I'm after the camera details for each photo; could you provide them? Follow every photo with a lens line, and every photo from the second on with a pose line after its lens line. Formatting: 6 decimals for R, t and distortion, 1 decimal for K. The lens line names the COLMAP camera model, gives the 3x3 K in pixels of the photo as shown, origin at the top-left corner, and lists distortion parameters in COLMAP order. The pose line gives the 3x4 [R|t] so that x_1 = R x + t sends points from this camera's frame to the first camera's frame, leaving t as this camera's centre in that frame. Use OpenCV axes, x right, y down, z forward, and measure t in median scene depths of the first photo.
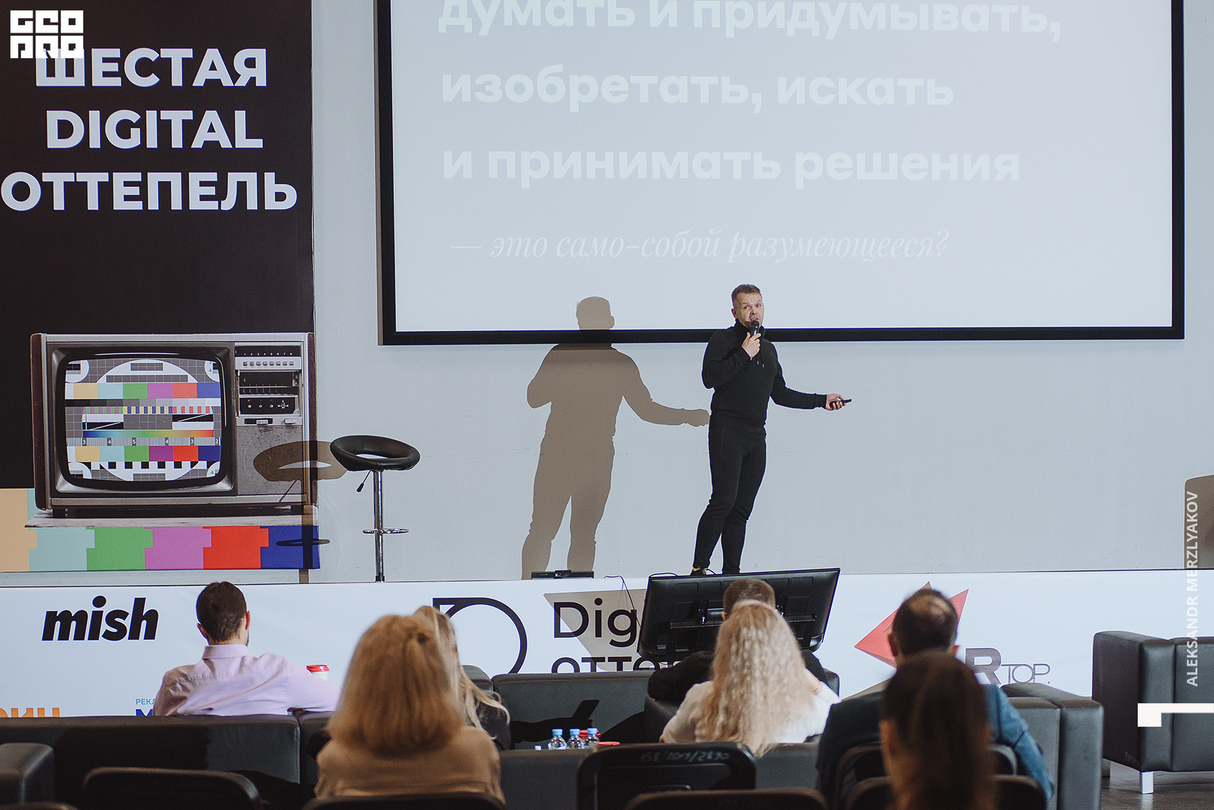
lens RADIAL K [[2886.1, 0, 609.0], [0, 2886.1, 736.7], [0, 0, 1]] dist [-0.053870, -0.425187]
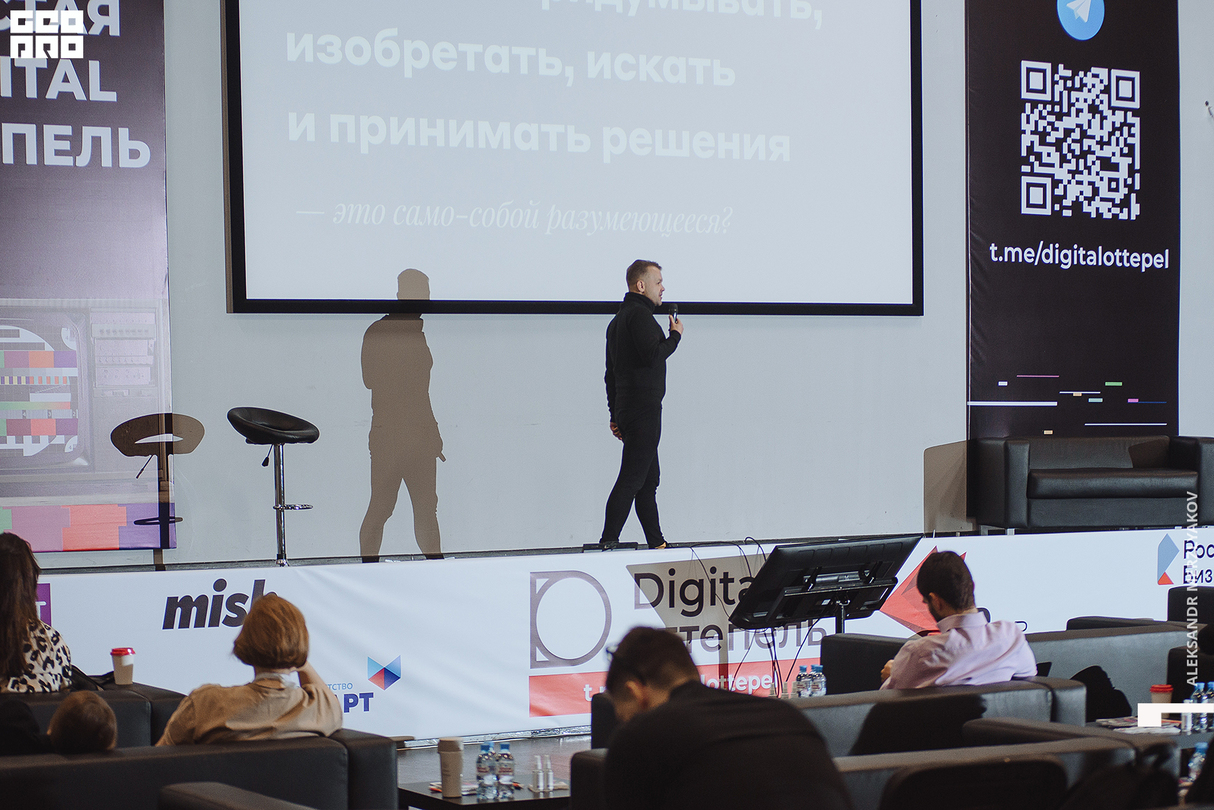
lens RADIAL K [[2886.1, 0, 609.0], [0, 2886.1, 736.7], [0, 0, 1]] dist [-0.053870, -0.425187]
pose [[0.904934, -0.050102, 0.422592, -0.375933], [0.046469, 0.998741, 0.018902, -0.007931], [-0.423007, 0.002533, 0.906123, 0.083598]]
